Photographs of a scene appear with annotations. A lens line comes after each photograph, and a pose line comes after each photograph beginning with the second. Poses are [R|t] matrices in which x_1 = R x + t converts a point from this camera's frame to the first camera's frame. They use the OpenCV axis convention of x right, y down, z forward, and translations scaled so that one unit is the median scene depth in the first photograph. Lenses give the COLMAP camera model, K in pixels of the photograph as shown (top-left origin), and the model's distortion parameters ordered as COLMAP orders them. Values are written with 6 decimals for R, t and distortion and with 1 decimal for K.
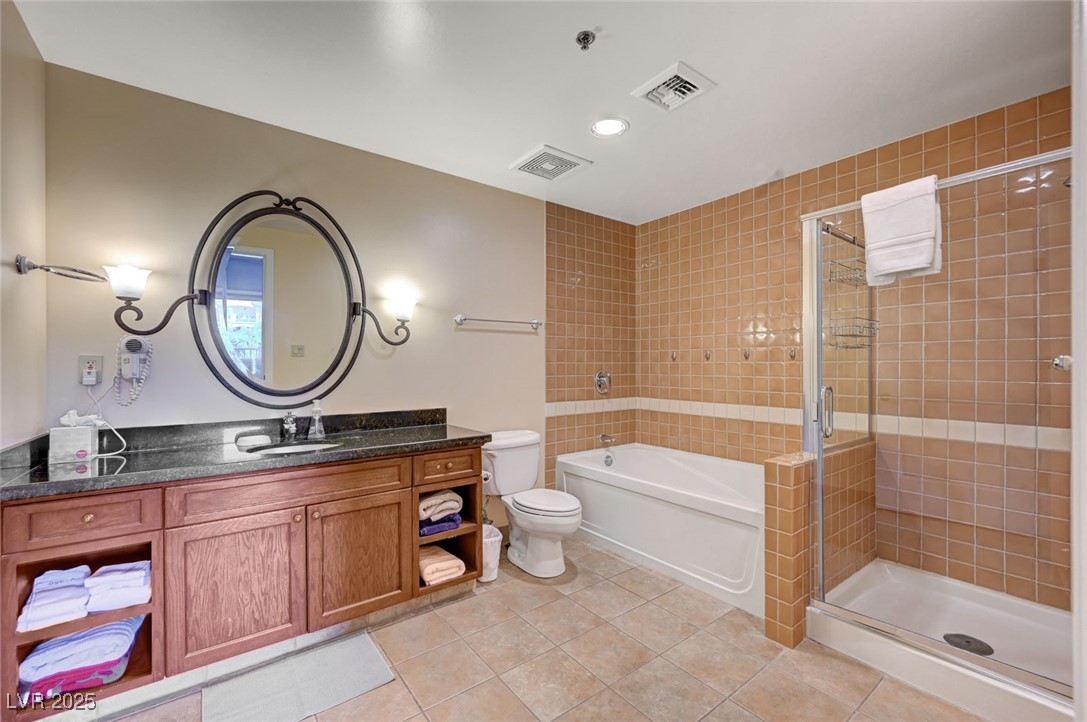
lens RADIAL K [[438.6, 0, 540.8], [0, 438.6, 372.3], [0, 0, 1]] dist [-0.000635, 0.000227]
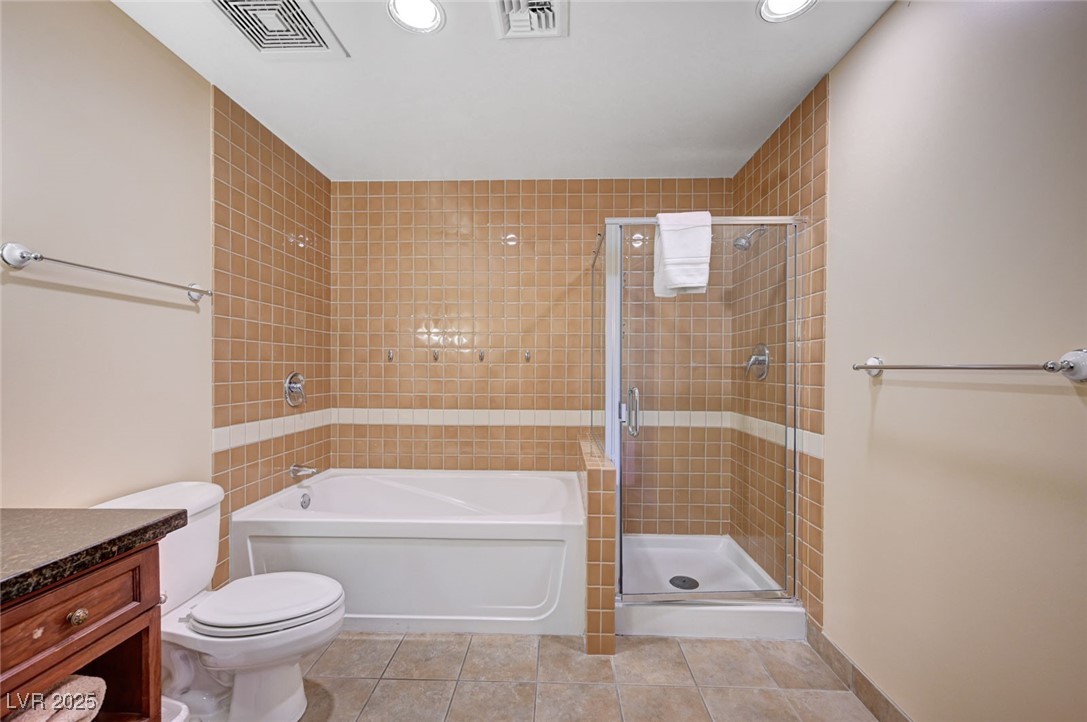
lens RADIAL K [[438.6, 0, 540.8], [0, 438.6, 372.3], [0, 0, 1]] dist [-0.000635, 0.000227]
pose [[0.631617, -0.003540, 0.775272, -0.240431], [0.006742, 0.999977, -0.000927, -0.003348], [-0.775251, 0.005813, 0.631626, 0.410793]]
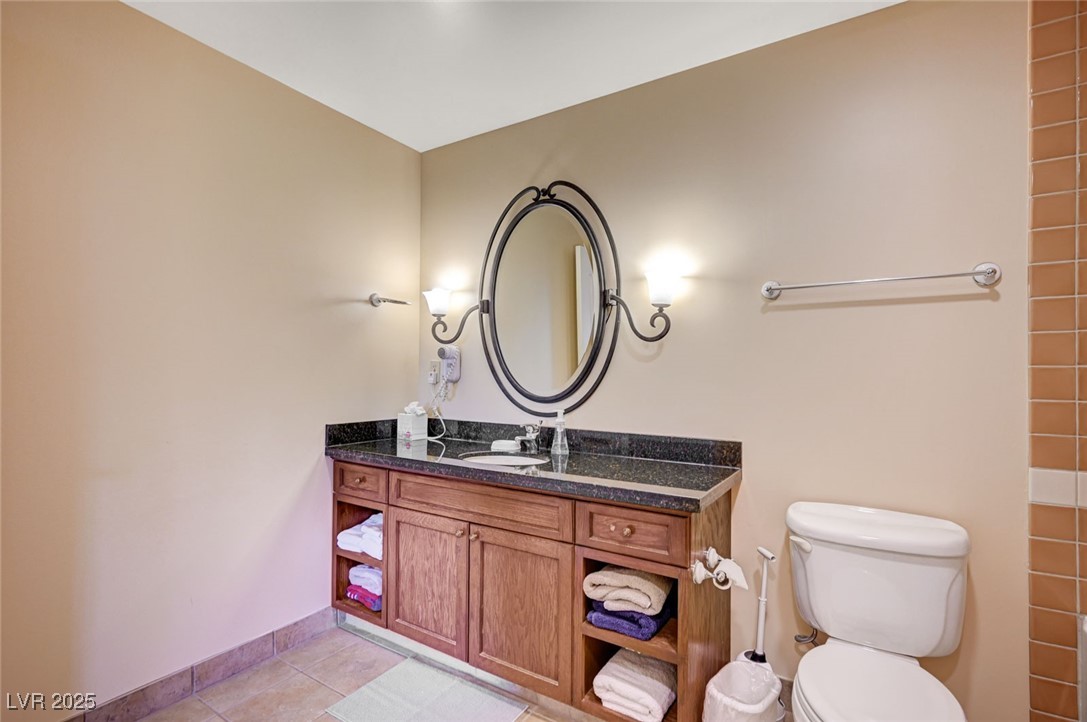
lens RADIAL K [[500.8, 0, 539.5], [0, 500.8, 370.6], [0, 0, 1]] dist [0.001648, 0.000385]
pose [[0.367500, 0.005013, -0.930010, 0.388988], [-0.020600, 0.999784, -0.002751, -0.010233], [0.929795, 0.020169, 0.367524, 0.596789]]
